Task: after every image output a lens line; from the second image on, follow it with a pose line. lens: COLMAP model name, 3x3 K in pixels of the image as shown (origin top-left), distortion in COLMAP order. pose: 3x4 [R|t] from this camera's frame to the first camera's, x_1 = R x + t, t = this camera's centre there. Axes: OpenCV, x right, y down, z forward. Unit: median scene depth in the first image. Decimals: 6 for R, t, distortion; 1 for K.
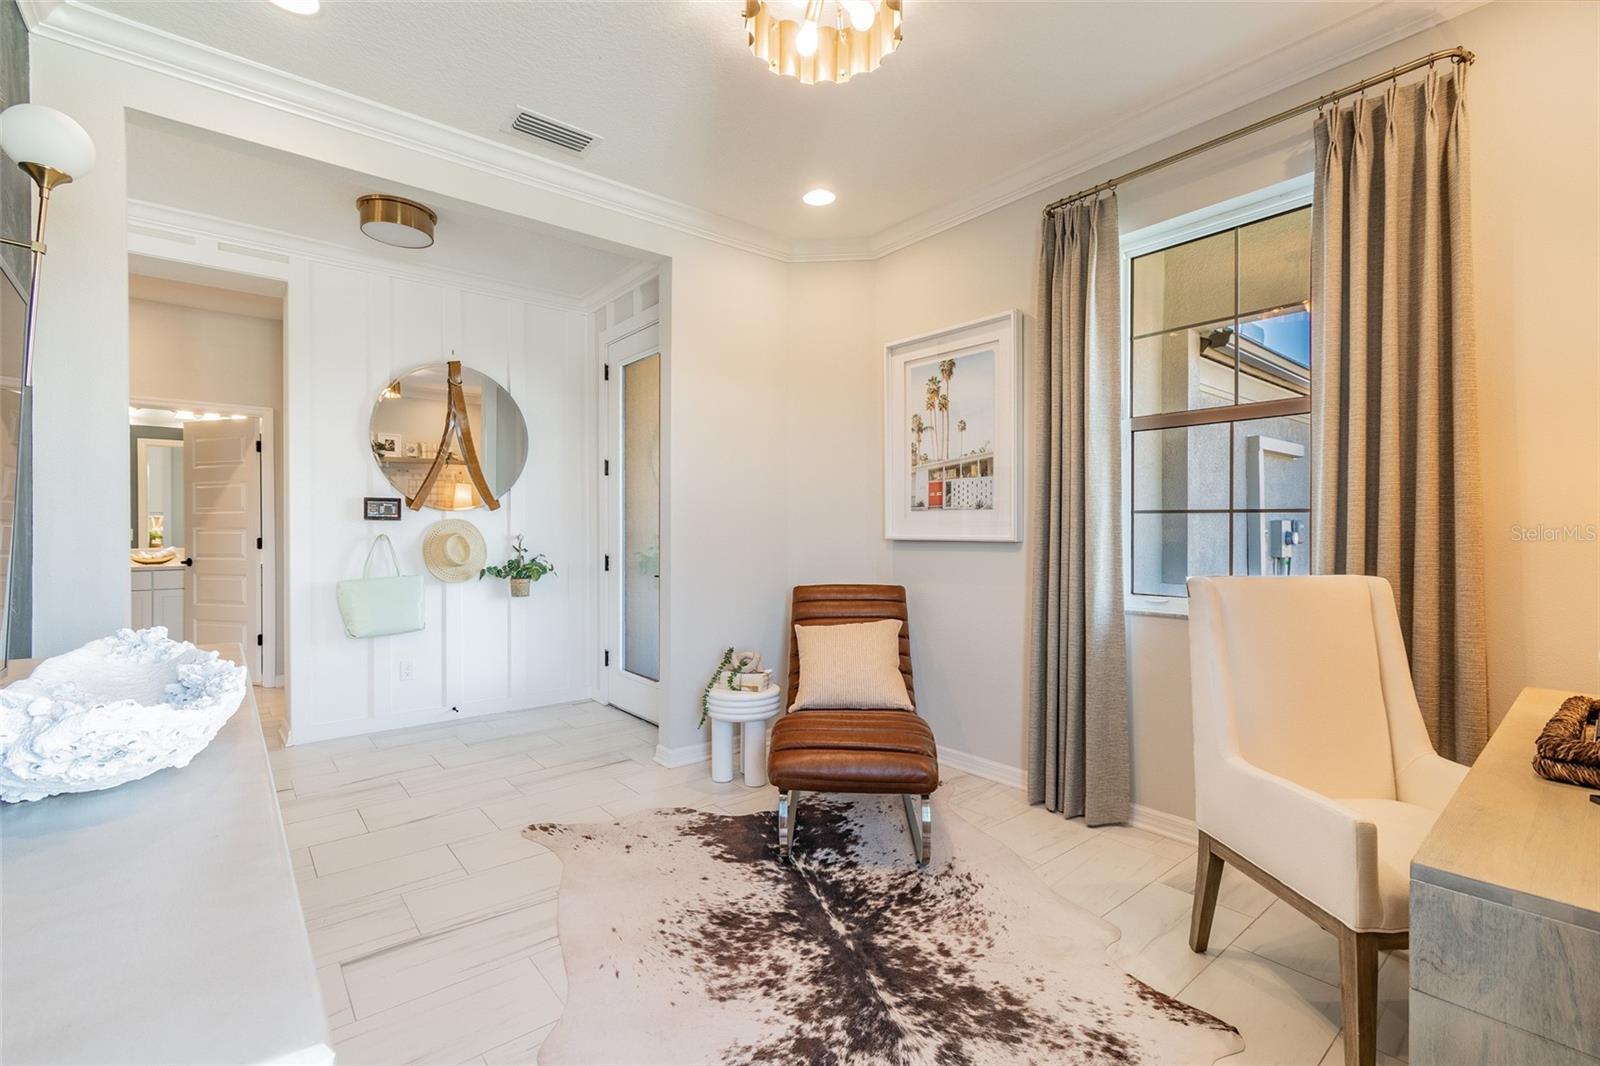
lens RADIAL K [[709.5, 0, 800.0], [0, 709.5, 533.0], [0, 0, 1]] dist [0.000294, -0.000016]
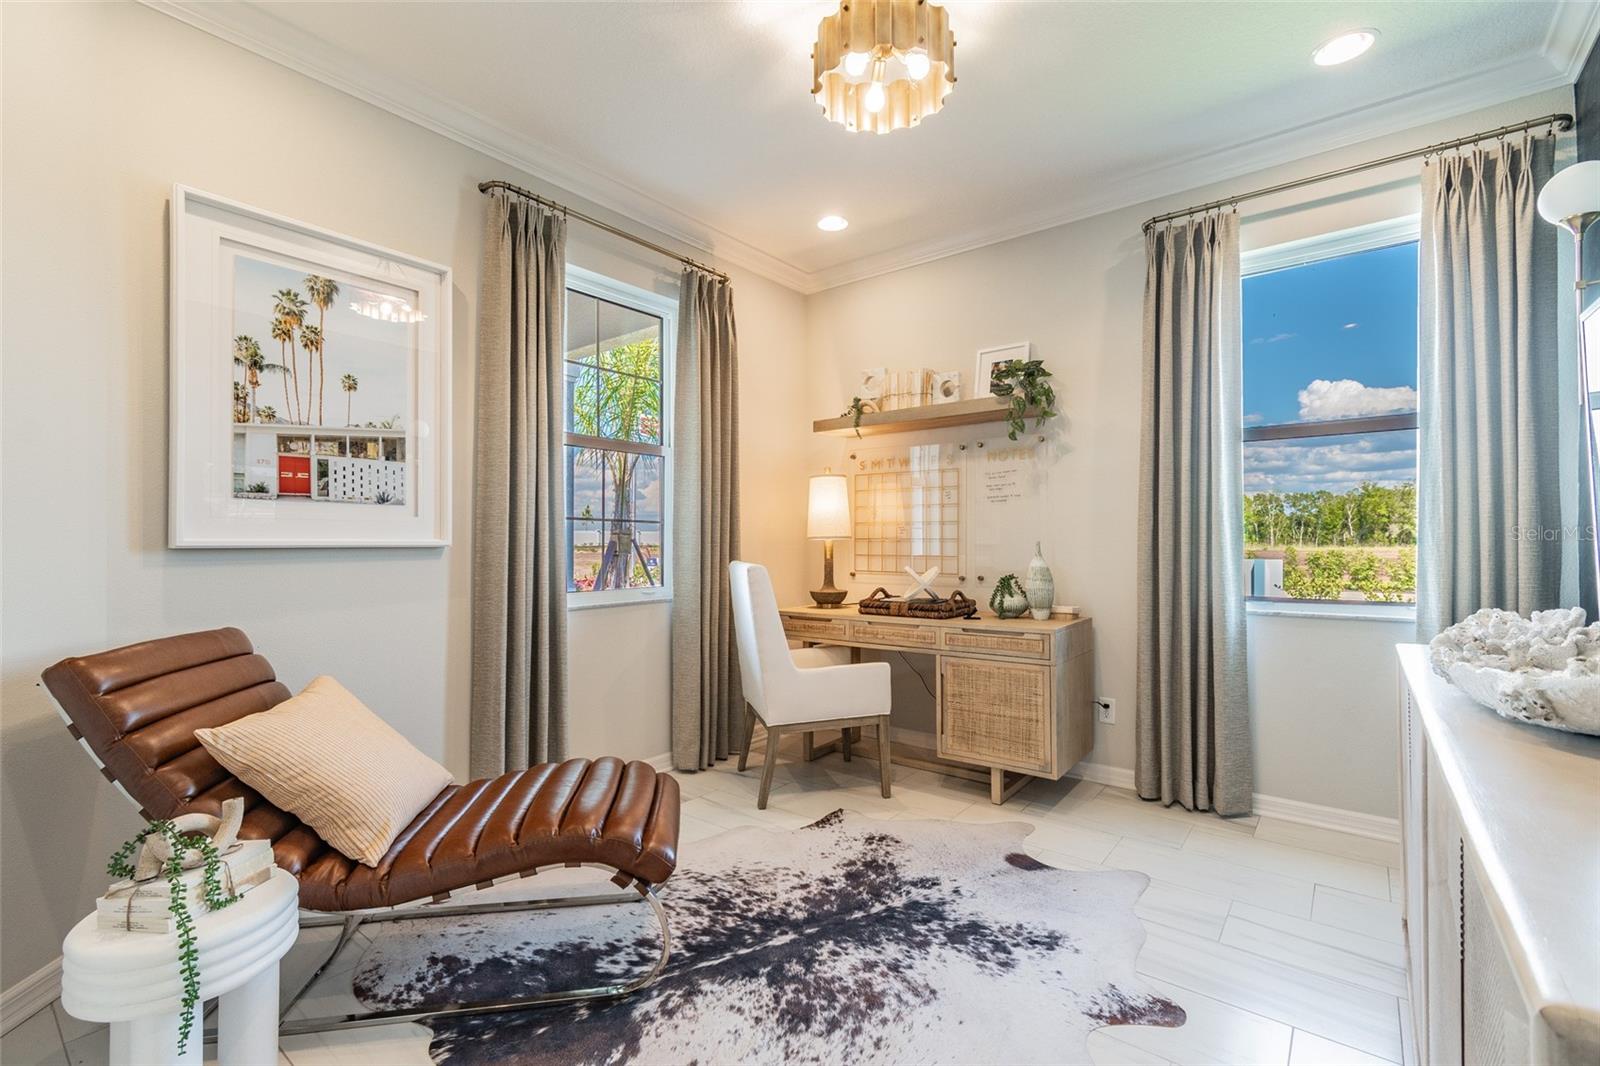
lens RADIAL K [[691.3, 0, 800.0], [0, 691.3, 533.0], [0, 0, 1]] dist [0.010949, -0.000012]
pose [[-0.202758, 0.008500, 0.979192, -0.765945], [0.001449, 0.999964, -0.008381, 0.004909], [-0.979228, -0.000280, -0.202763, 1.010989]]
